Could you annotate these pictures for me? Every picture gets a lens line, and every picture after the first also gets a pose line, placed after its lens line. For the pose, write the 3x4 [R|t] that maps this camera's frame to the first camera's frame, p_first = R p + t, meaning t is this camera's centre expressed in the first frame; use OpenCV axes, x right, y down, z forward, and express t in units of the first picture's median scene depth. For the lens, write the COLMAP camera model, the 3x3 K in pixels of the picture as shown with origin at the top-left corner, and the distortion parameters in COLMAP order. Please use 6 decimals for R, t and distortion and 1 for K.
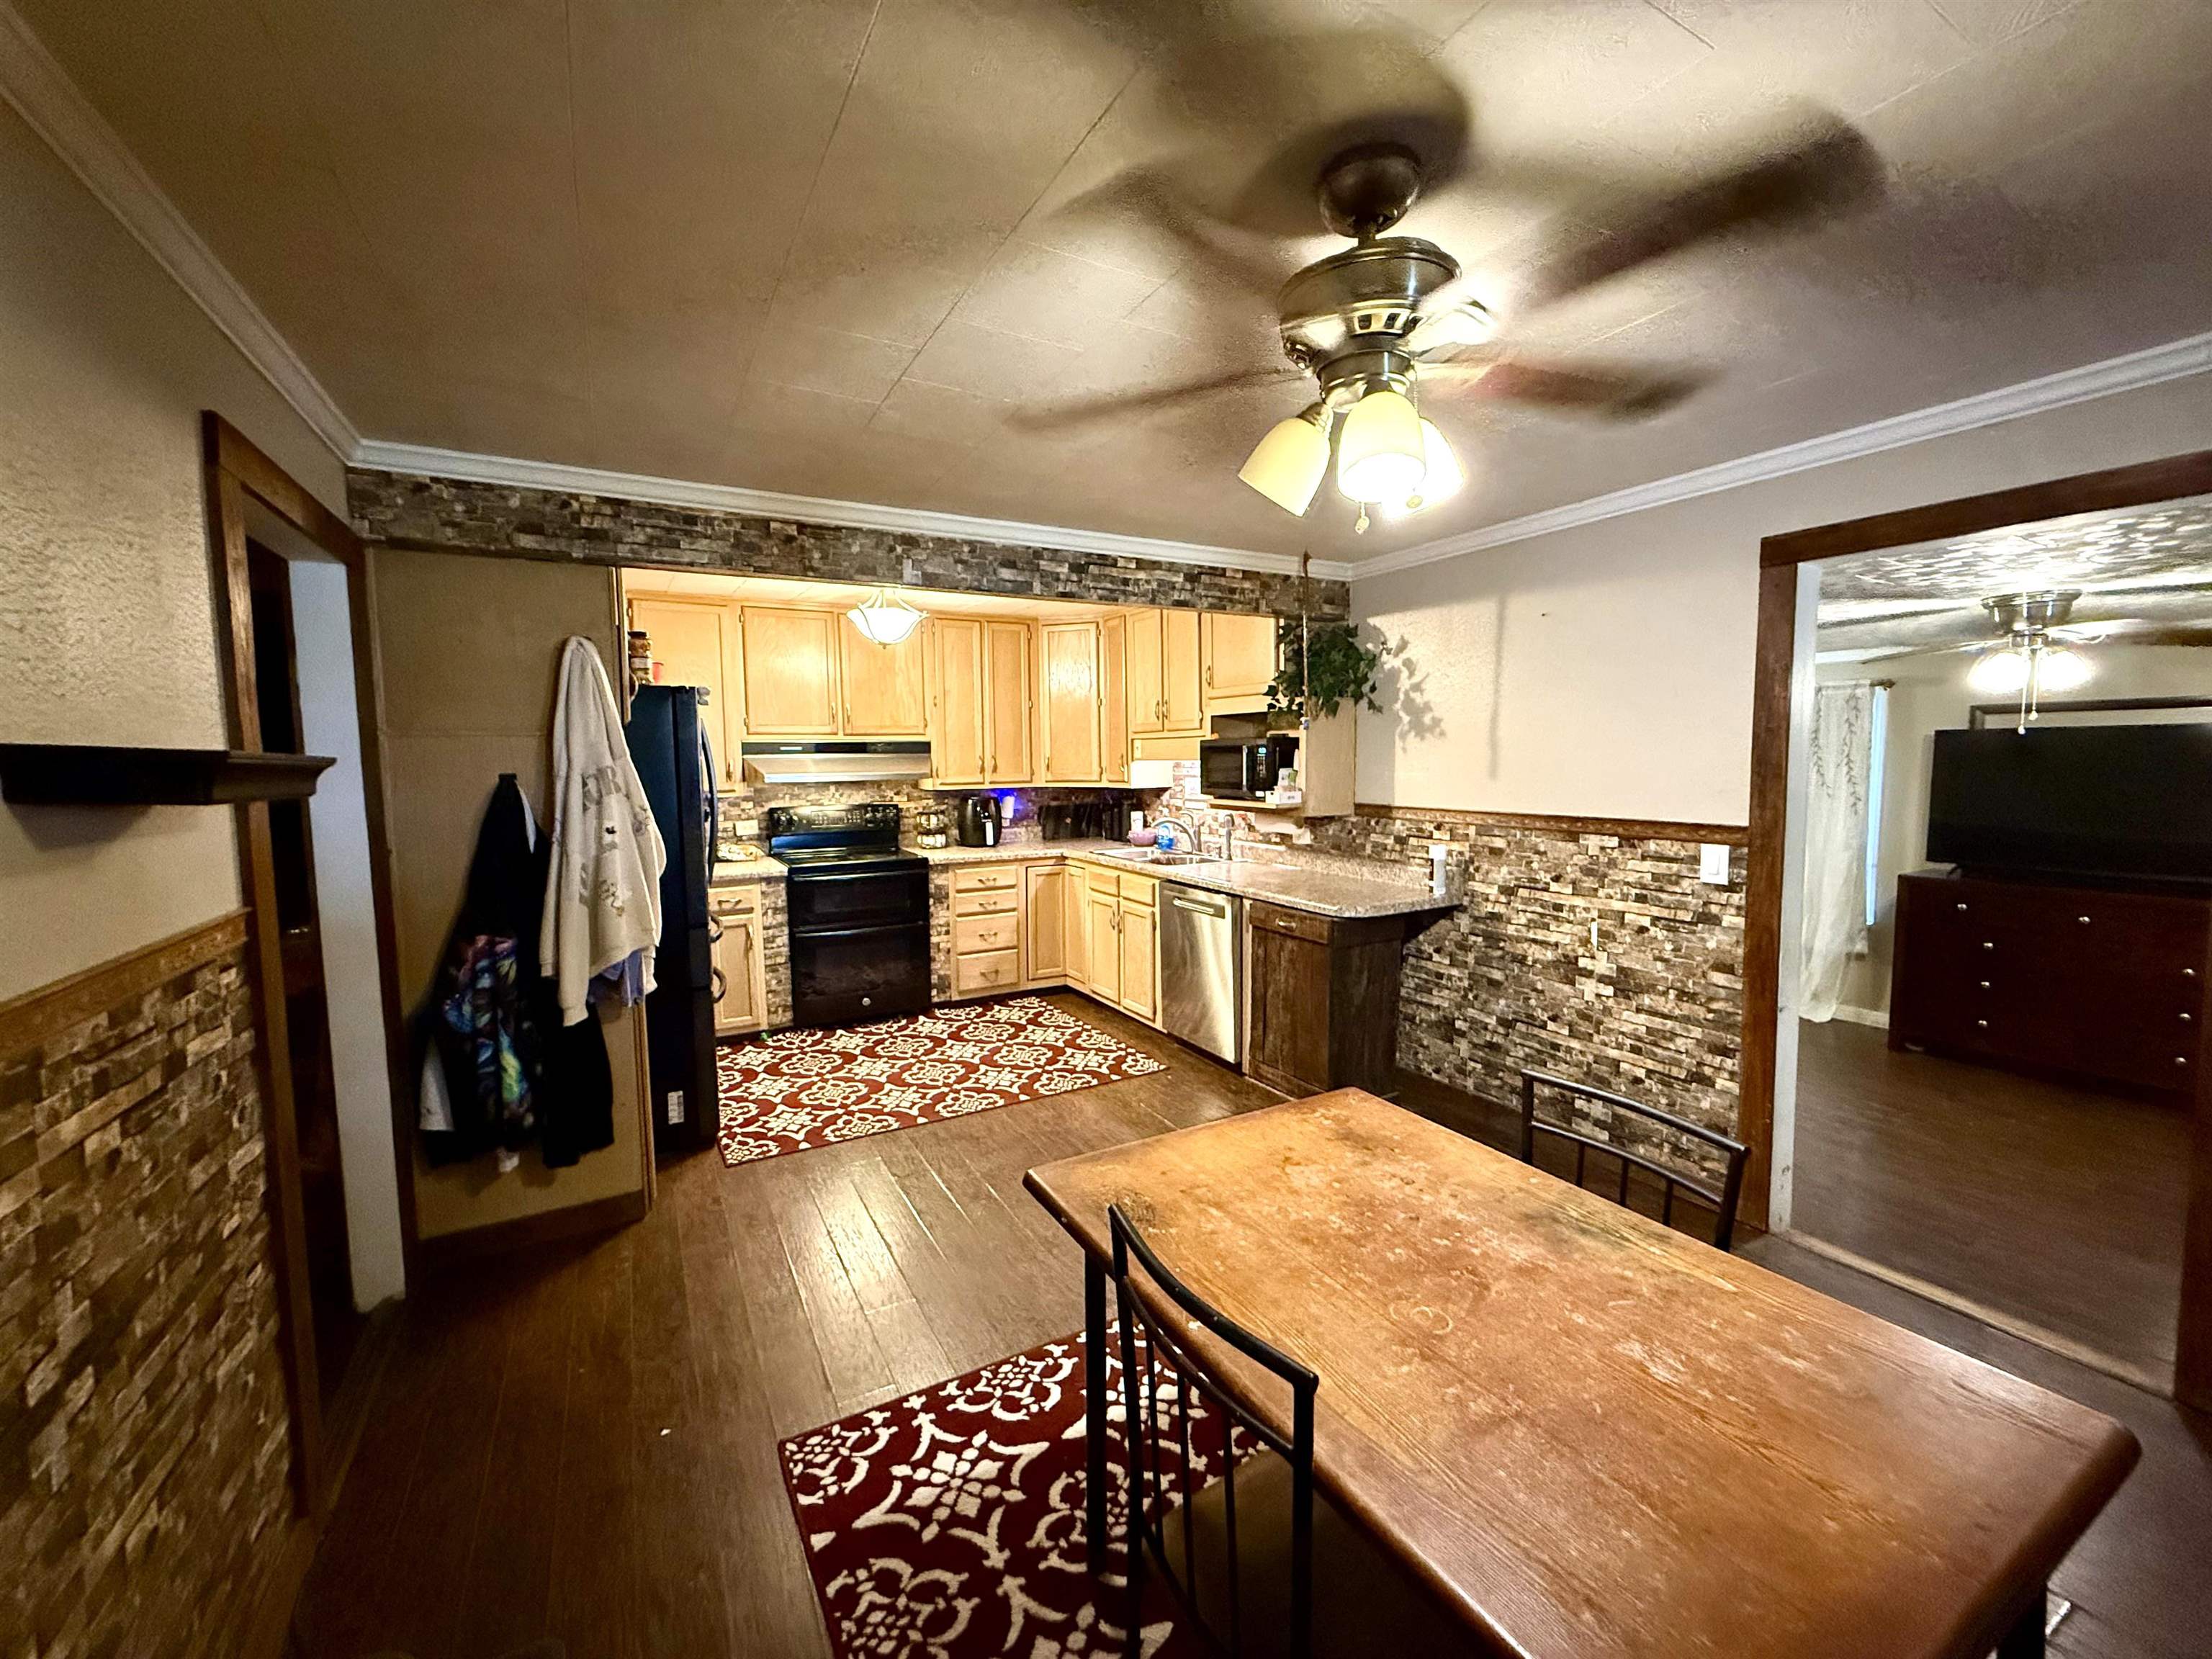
lens RADIAL K [[881.5, 0, 1102.2], [0, 881.5, 828.5], [0, 0, 1]] dist [0.003101, -0.000831]
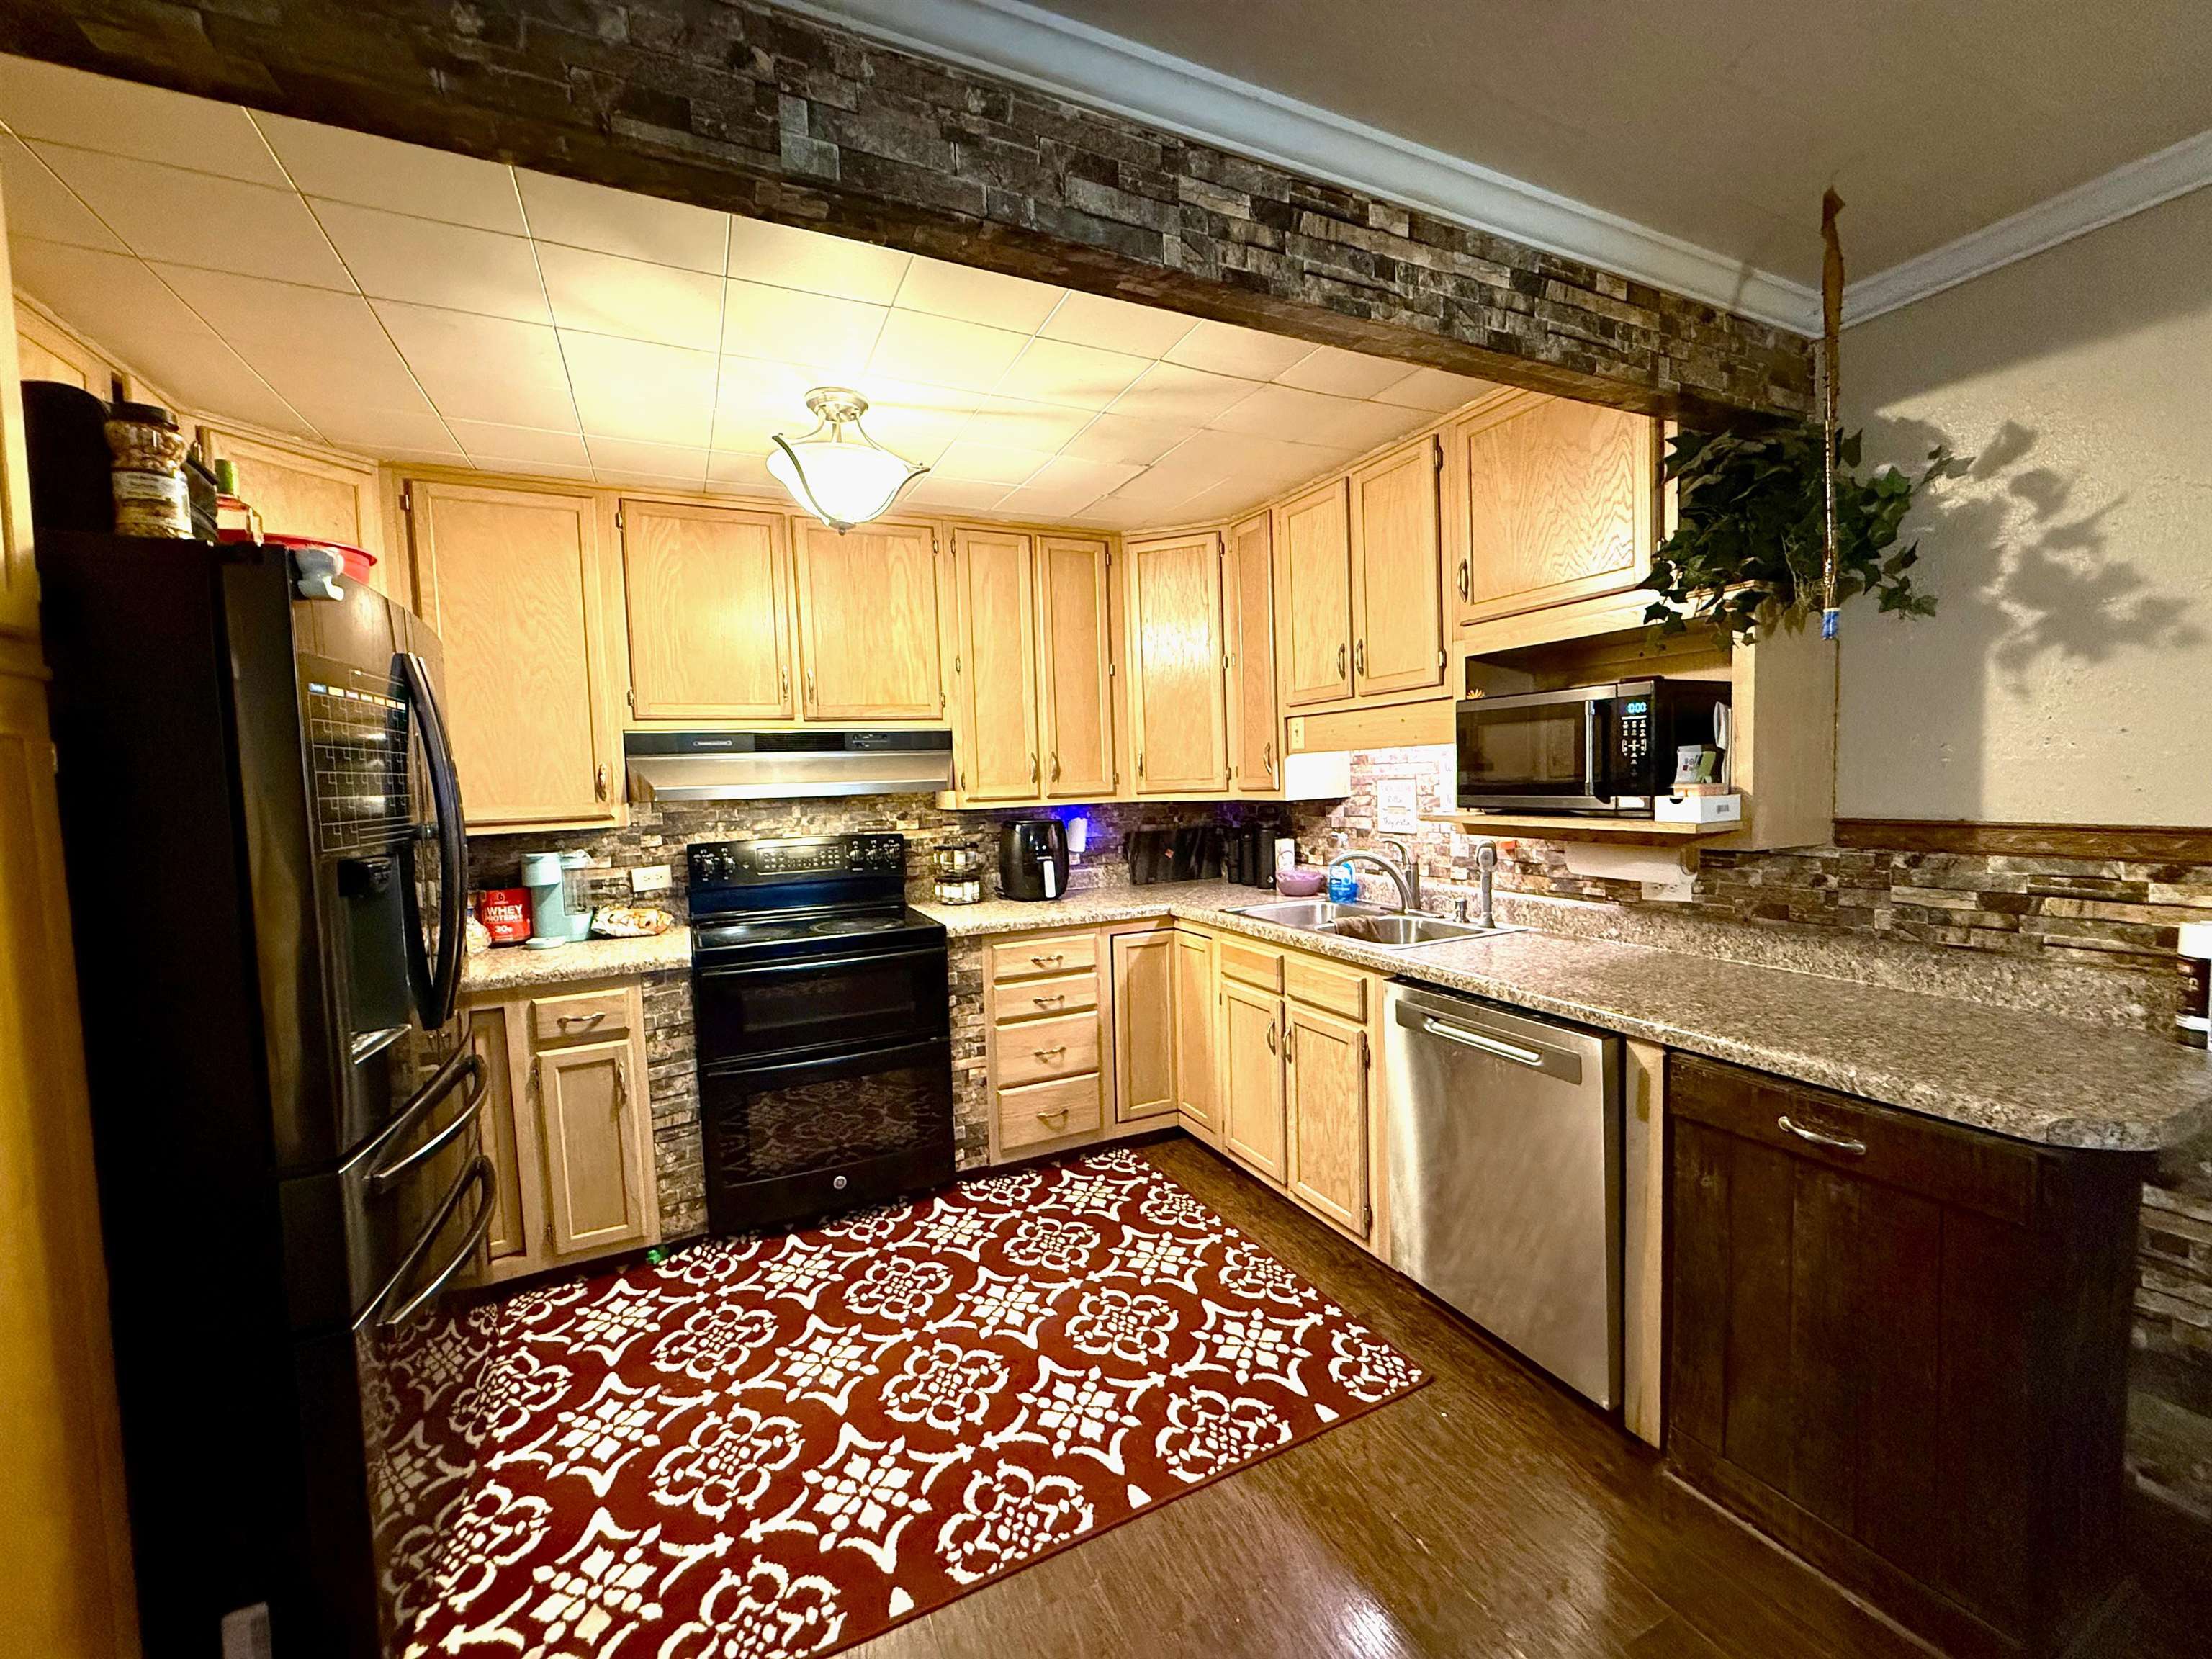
lens RADIAL K [[881.5, 0, 1102.2], [0, 881.5, 830.0], [0, 0, 1]] dist [0.003101, -0.000831]
pose [[0.997784, -0.017943, -0.064066, -0.069605], [0.016515, 0.999605, -0.022746, -0.018961], [0.064449, 0.021638, 0.997686, 0.527964]]
